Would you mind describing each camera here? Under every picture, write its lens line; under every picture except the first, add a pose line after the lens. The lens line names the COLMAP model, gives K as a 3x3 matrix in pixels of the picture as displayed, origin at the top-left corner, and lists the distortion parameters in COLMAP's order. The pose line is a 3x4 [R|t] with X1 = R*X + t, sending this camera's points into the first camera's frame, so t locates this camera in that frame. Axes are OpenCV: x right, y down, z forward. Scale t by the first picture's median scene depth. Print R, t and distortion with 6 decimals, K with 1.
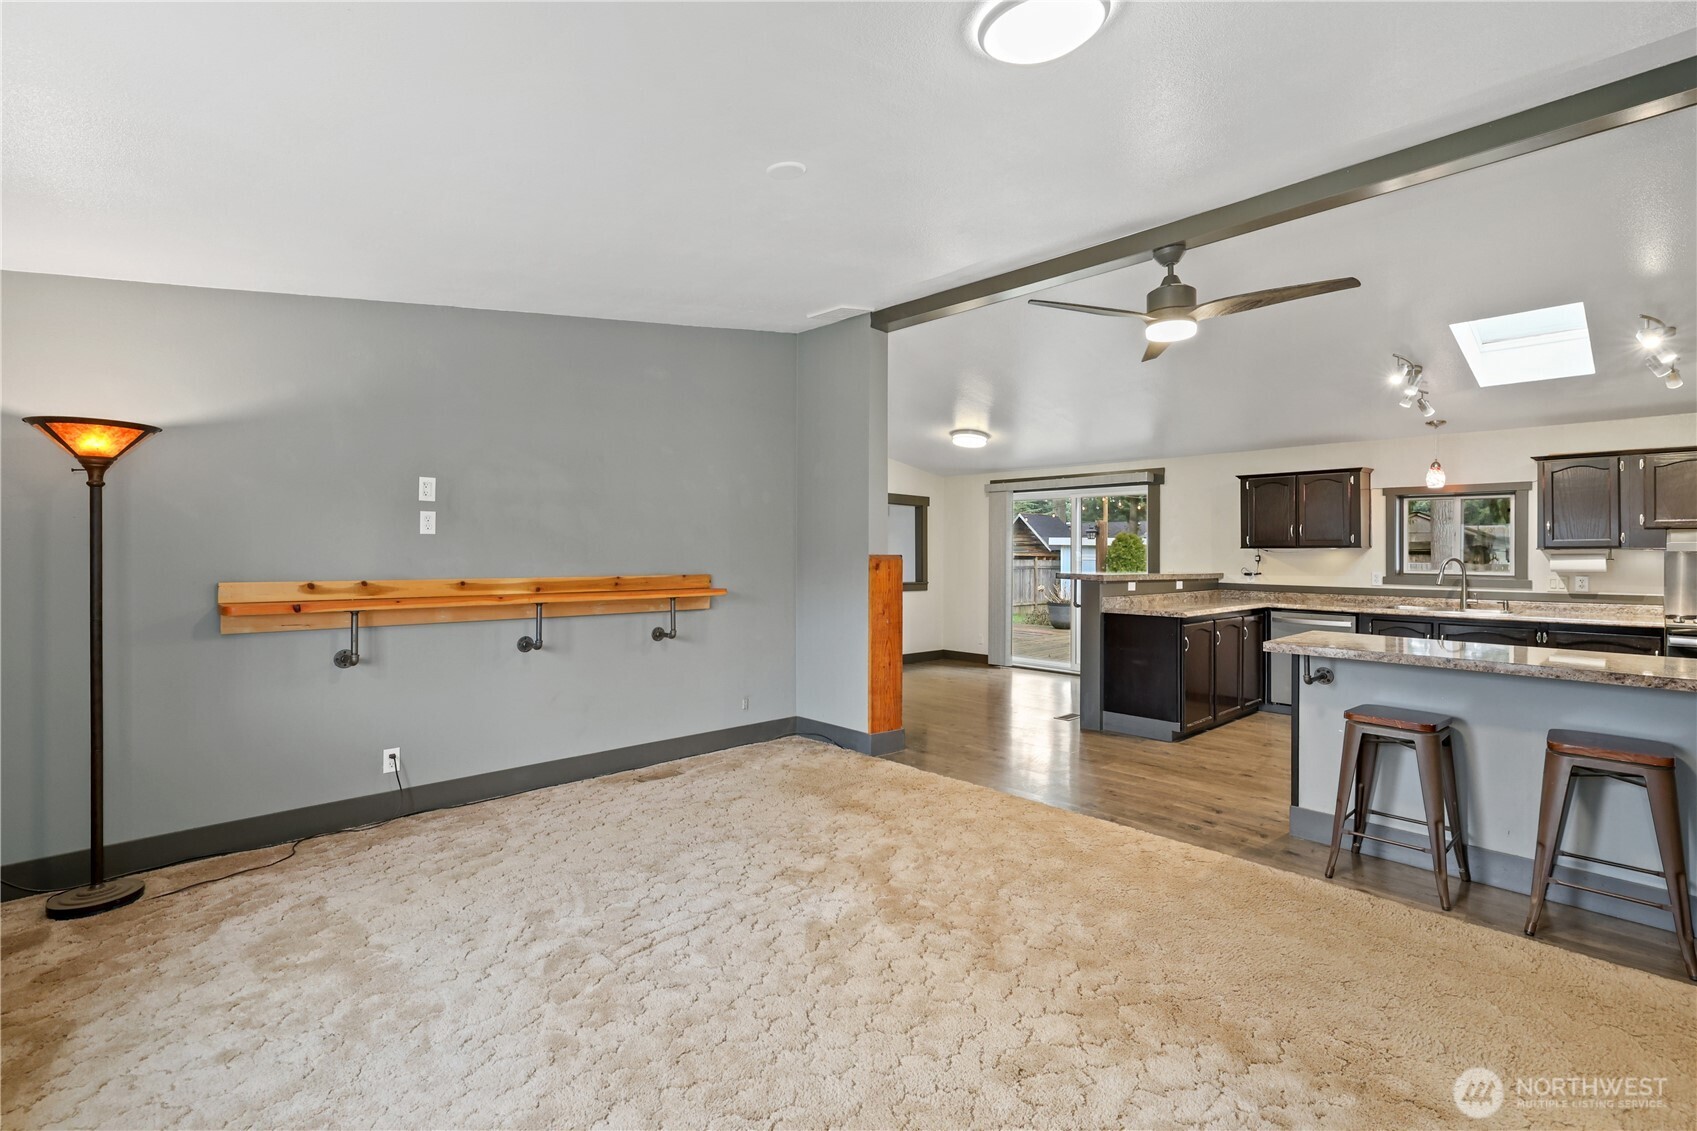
lens RADIAL K [[766.0, 0, 851.0], [0, 766.0, 544.7], [0, 0, 1]] dist [0.006574, 0.000044]
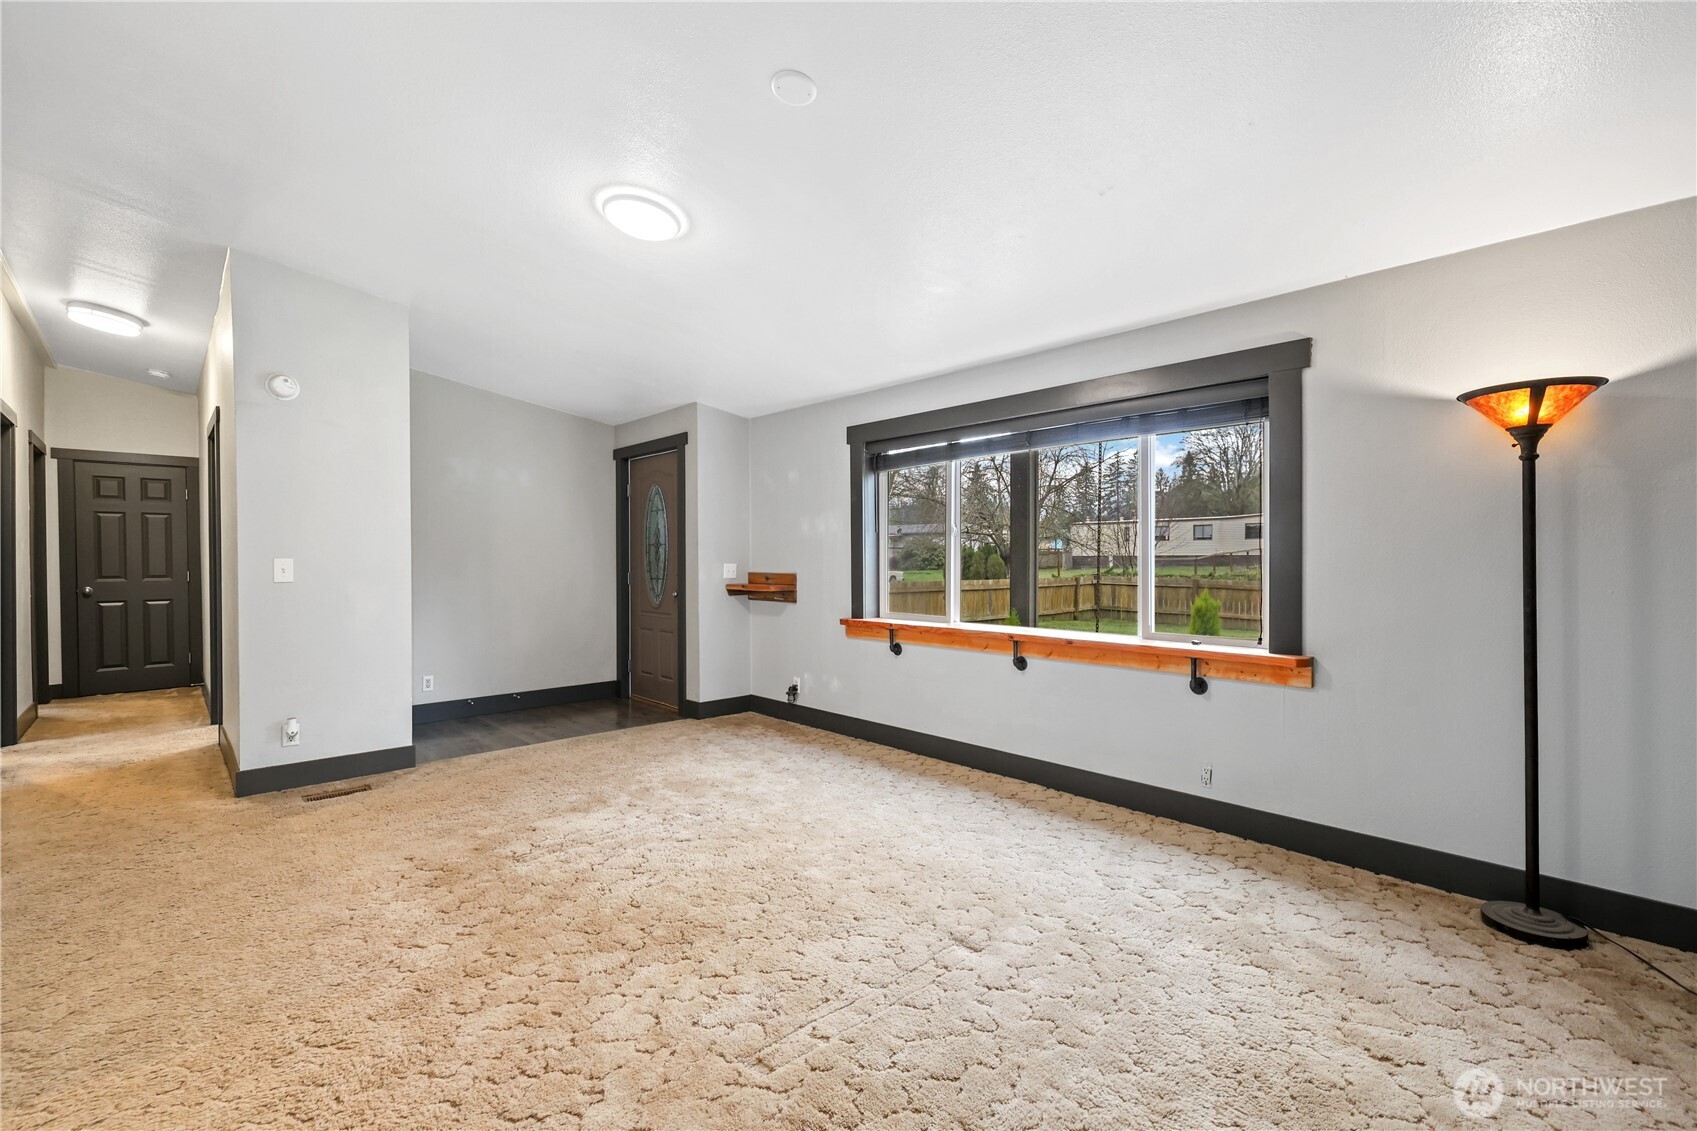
lens RADIAL K [[725.2, 0, 848.5], [0, 725.2, 565.5], [0, 0, 1]] dist [0.000964, 0.000206]
pose [[-0.999959, -0.008943, -0.001051, -0.065269], [-0.008940, 0.999953, -0.003632, 0.026171], [0.001083, -0.003623, -0.999993, 0.808827]]
